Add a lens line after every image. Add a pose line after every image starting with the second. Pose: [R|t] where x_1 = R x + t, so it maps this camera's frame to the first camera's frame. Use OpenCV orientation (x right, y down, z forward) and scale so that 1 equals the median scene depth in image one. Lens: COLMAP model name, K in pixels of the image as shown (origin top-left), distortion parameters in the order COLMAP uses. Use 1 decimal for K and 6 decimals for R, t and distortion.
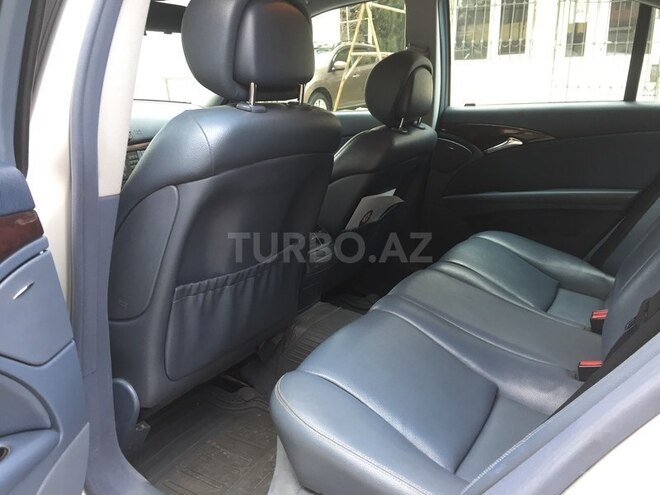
lens RADIAL K [[561.9, 0, 328.9], [0, 561.9, 246.9], [0, 0, 1]] dist [0.043993, -0.074375]
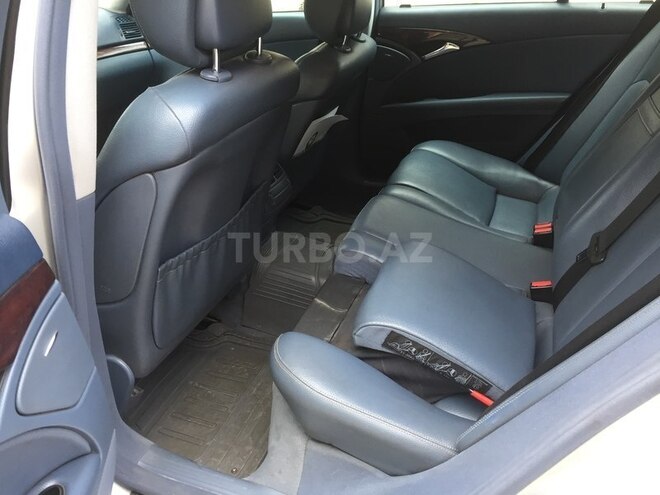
lens RADIAL K [[561.9, 0, 328.7], [0, 561.9, 246.2], [0, 0, 1]] dist [0.043993, -0.074375]
pose [[0.984413, -0.103396, 0.142265, -0.091876], [0.068423, 0.970359, 0.231780, -0.138525], [-0.162013, -0.218433, 0.962309, 0.007089]]
